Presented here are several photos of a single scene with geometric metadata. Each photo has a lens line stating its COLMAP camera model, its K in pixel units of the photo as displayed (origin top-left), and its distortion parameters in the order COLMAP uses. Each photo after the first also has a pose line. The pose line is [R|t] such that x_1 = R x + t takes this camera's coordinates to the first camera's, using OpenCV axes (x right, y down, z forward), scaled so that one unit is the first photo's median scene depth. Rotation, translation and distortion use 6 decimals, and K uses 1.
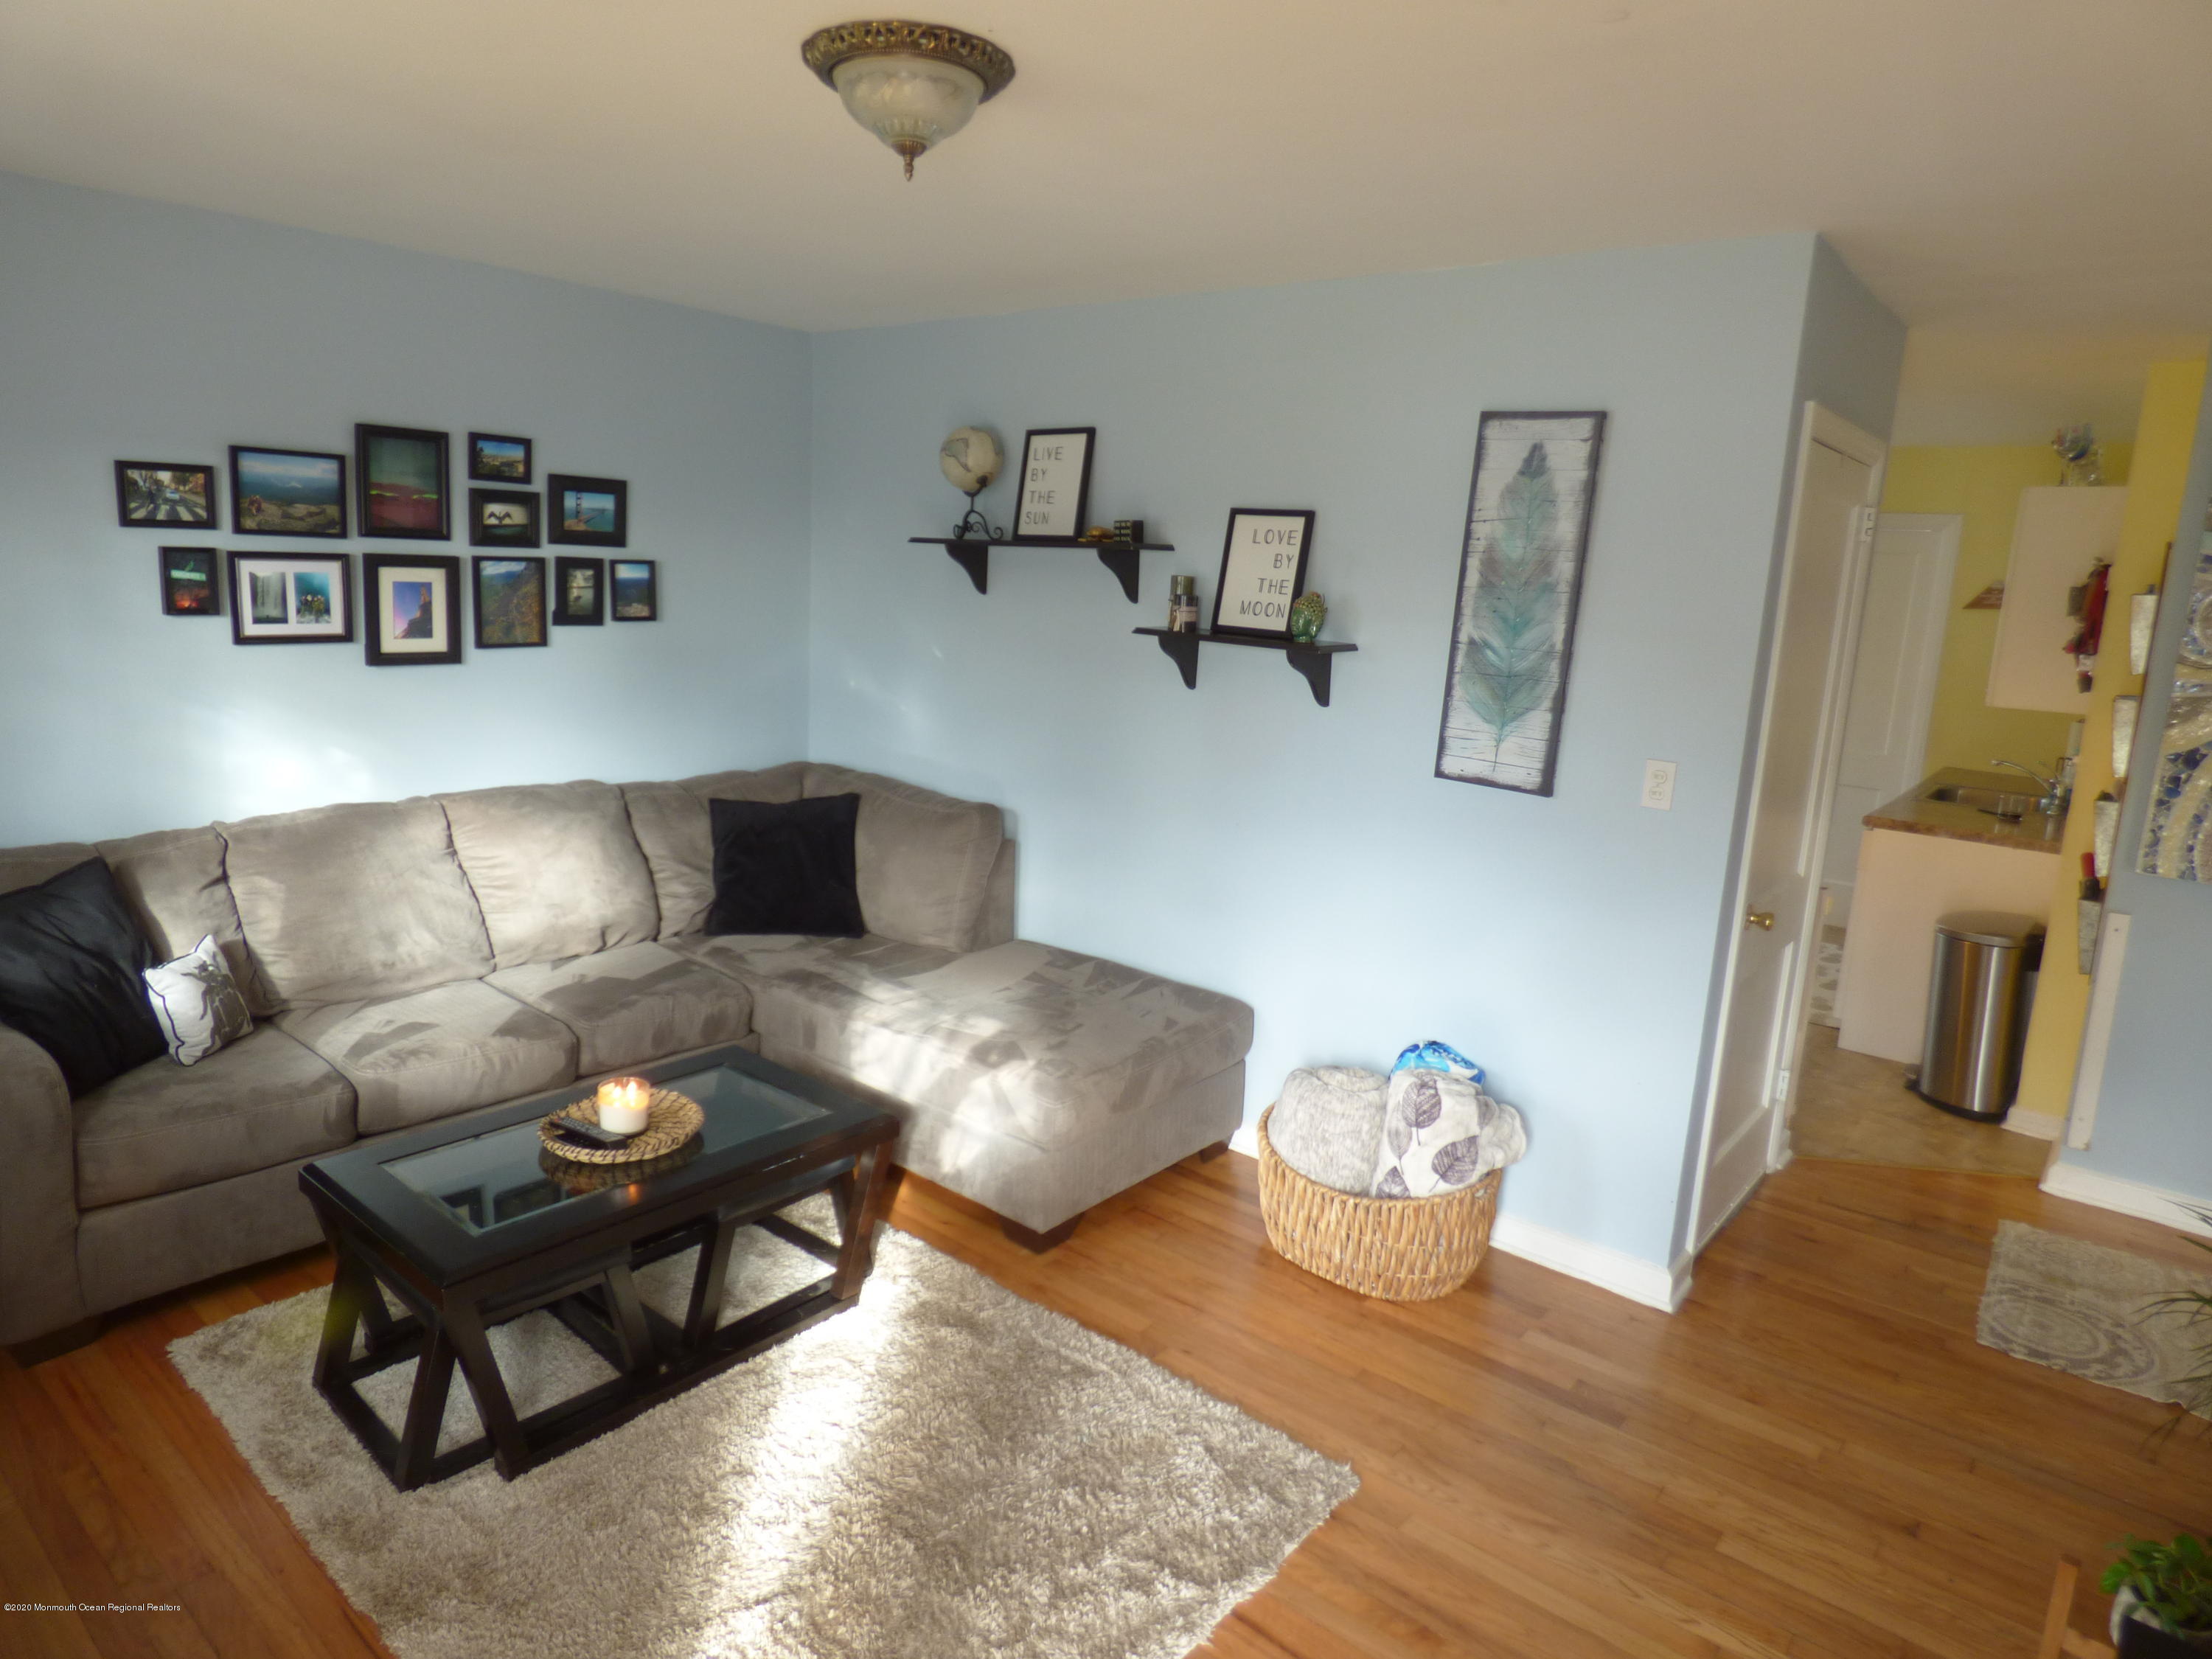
lens RADIAL K [[1312.4, 0, 1099.4], [0, 1312.4, 822.5], [0, 0, 1]] dist [-0.014918, -0.001804]
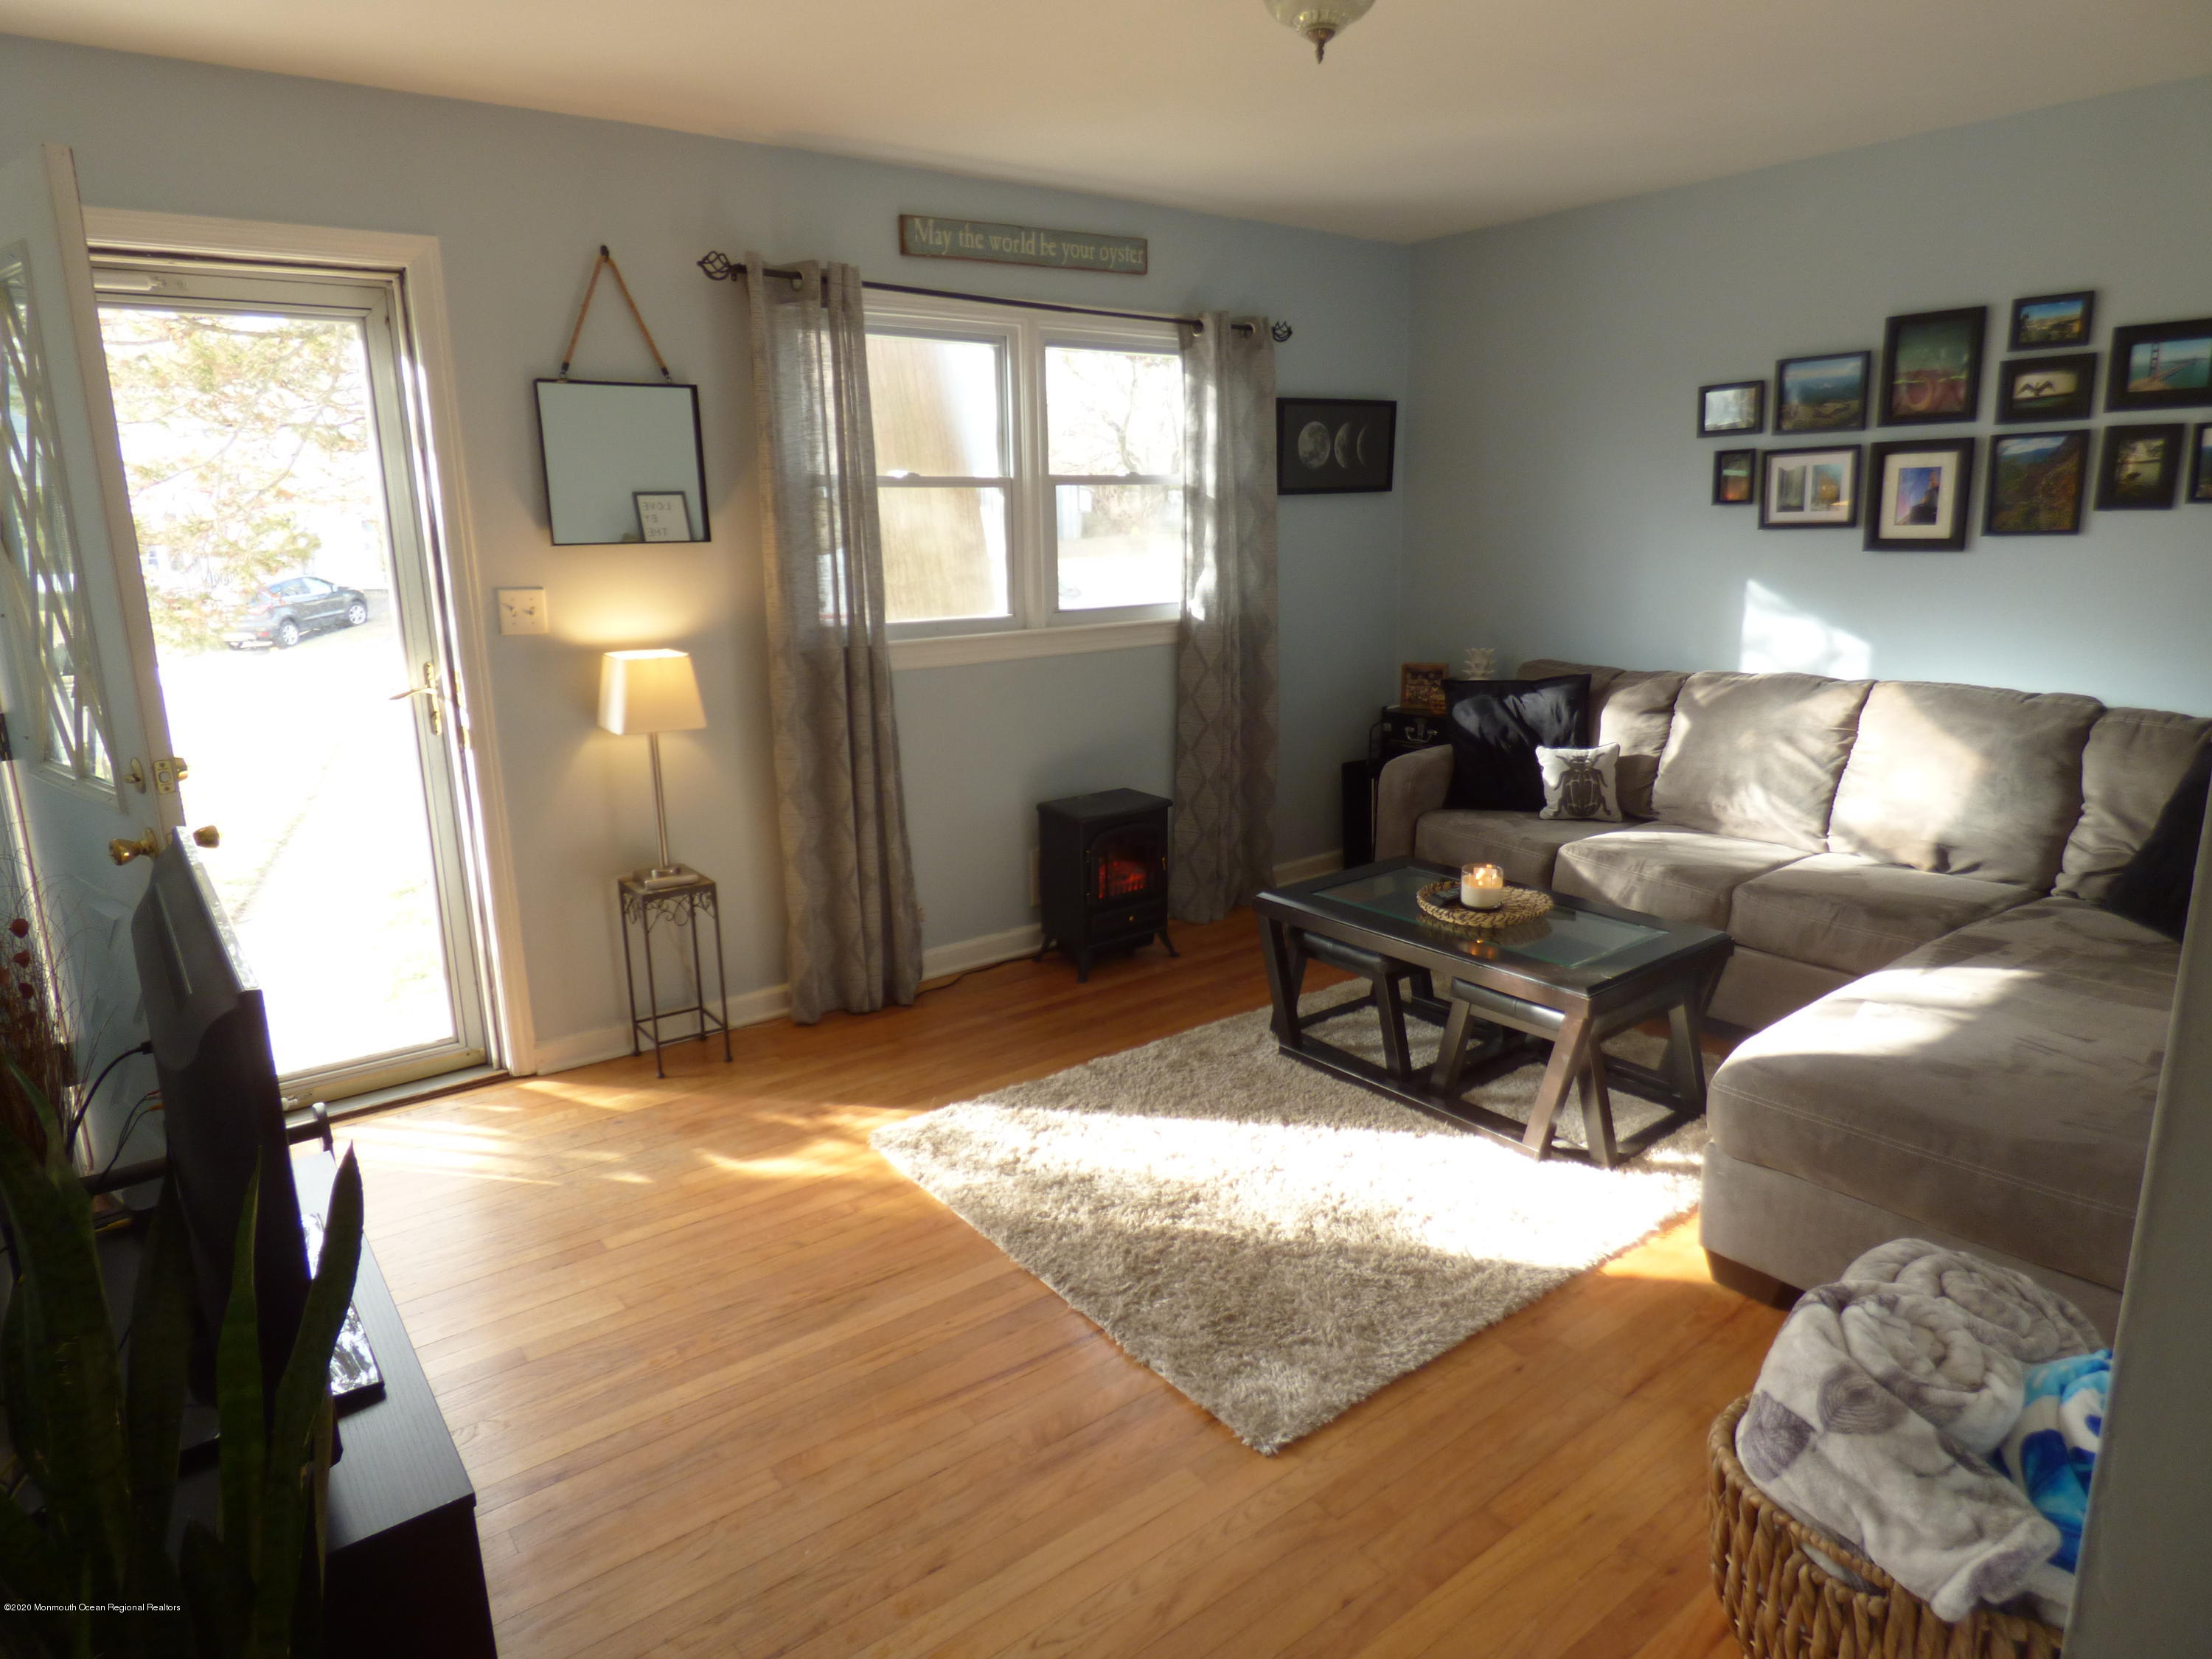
lens RADIAL K [[1312.4, 0, 1103.5], [0, 1312.4, 820.4], [0, 0, 1]] dist [-0.014918, -0.001804]
pose [[-0.213728, 0.179042, -0.960346, 0.670749], [-0.168894, 0.961486, 0.216842, -0.035961], [0.962183, 0.208542, -0.175257, 0.672915]]
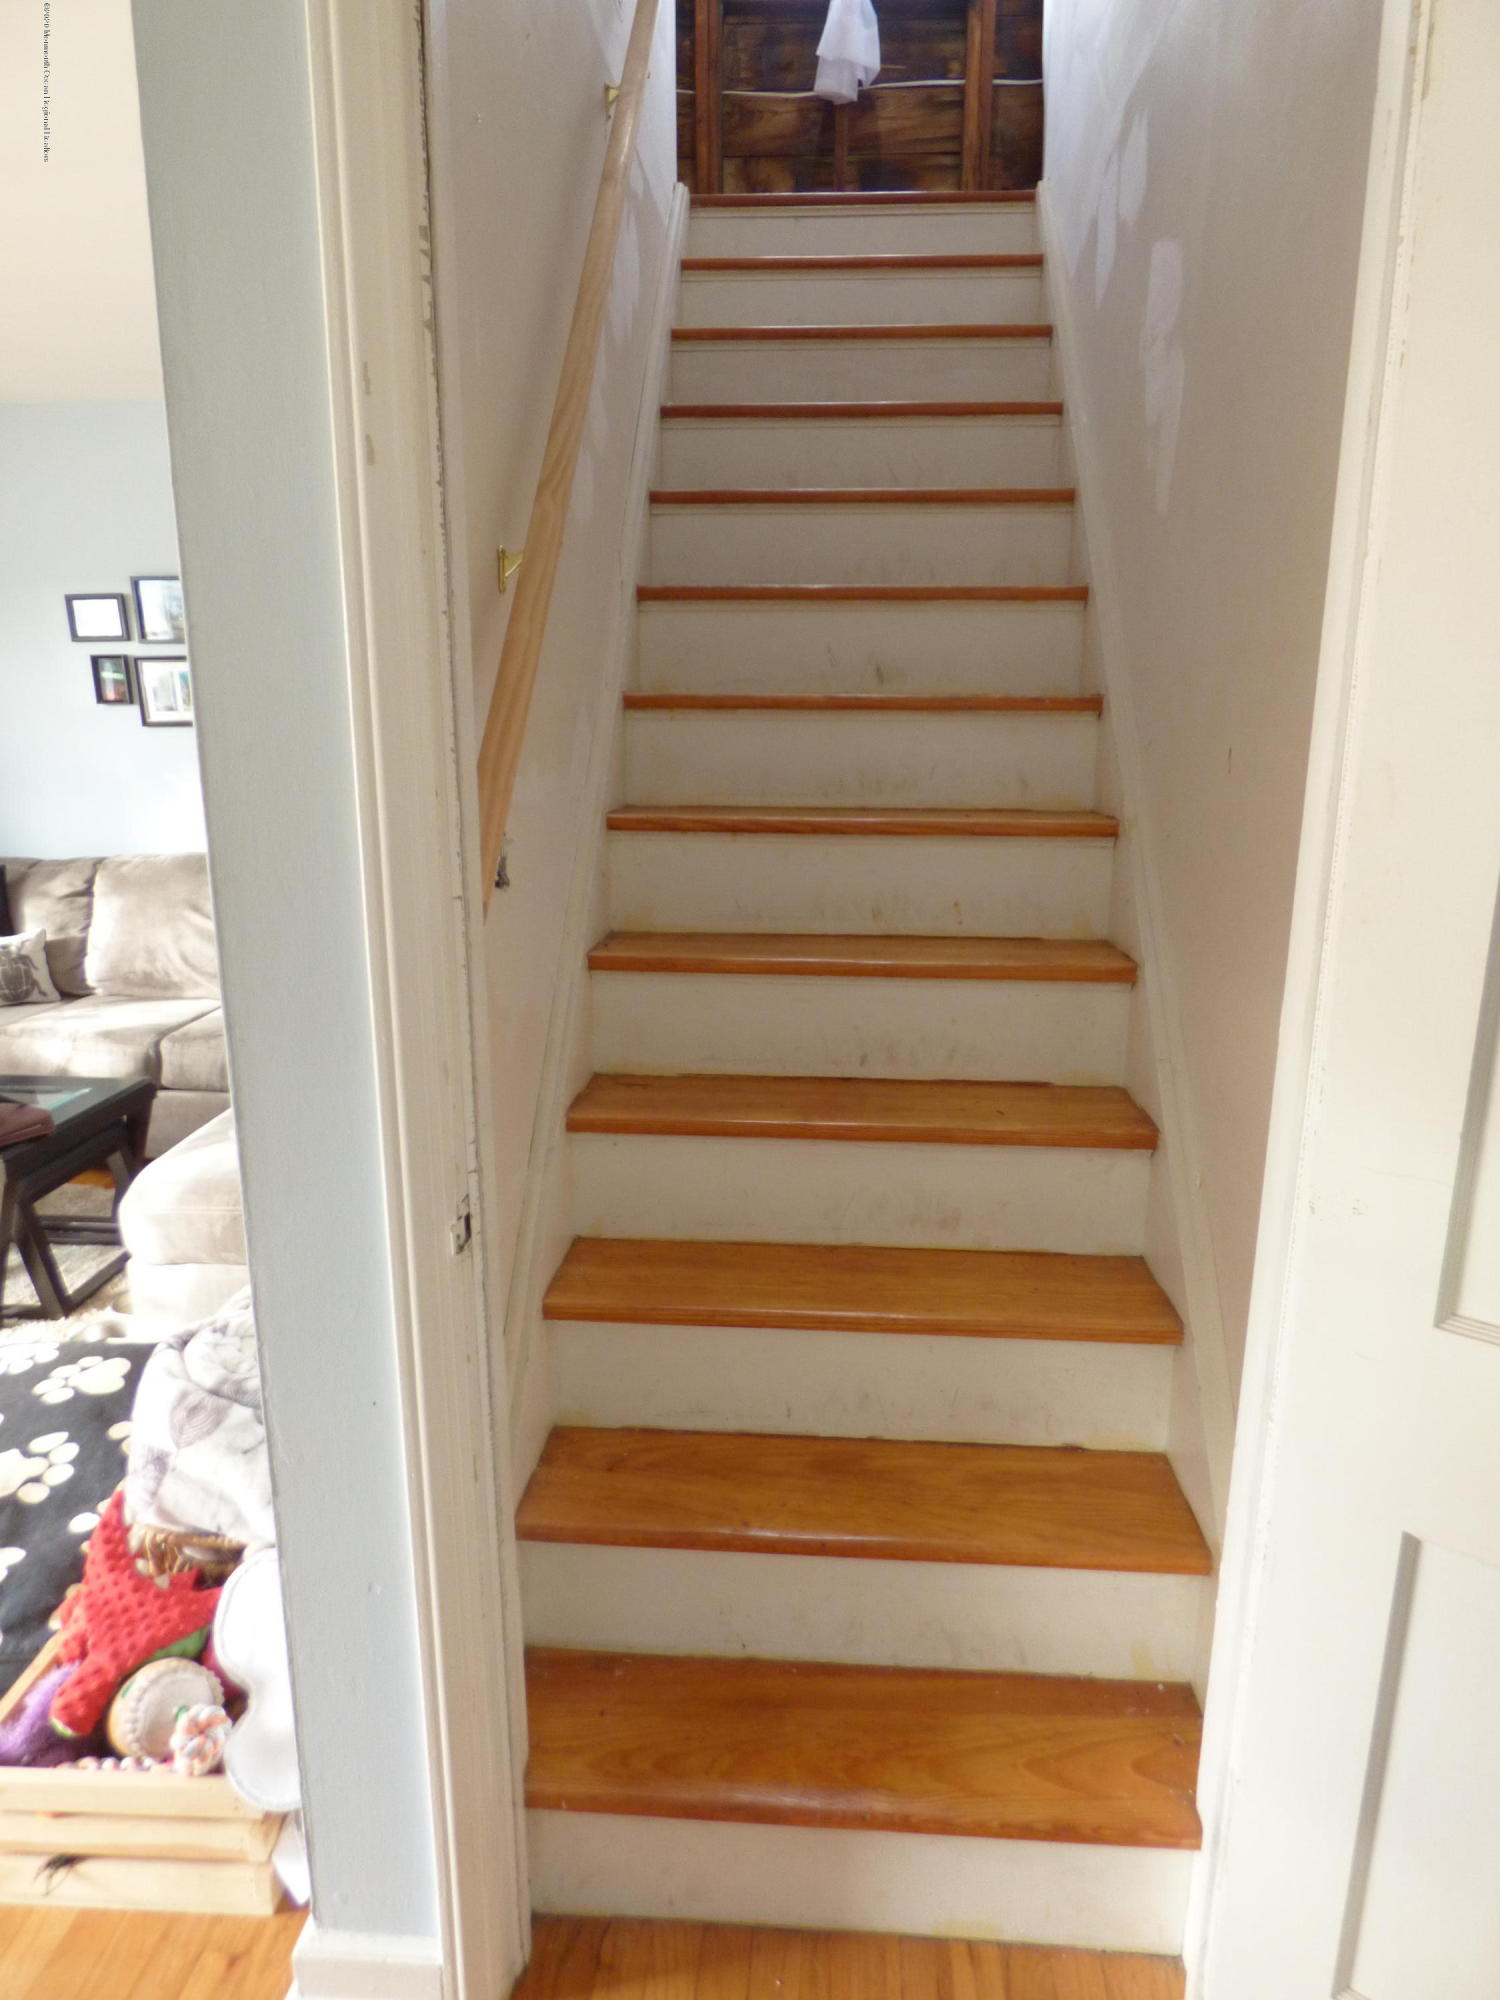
lens RADIAL K [[1186.6, 0, 750.1], [0, 1186.6, 1000.1], [0, 0, 1]] dist [-0.014918, -0.001804]
pose [[0.588885, 0.134661, -0.796920, 0.724486], [-0.123077, 0.989464, 0.076248, -0.025302], [0.798791, 0.053181, 0.599254, 0.771645]]
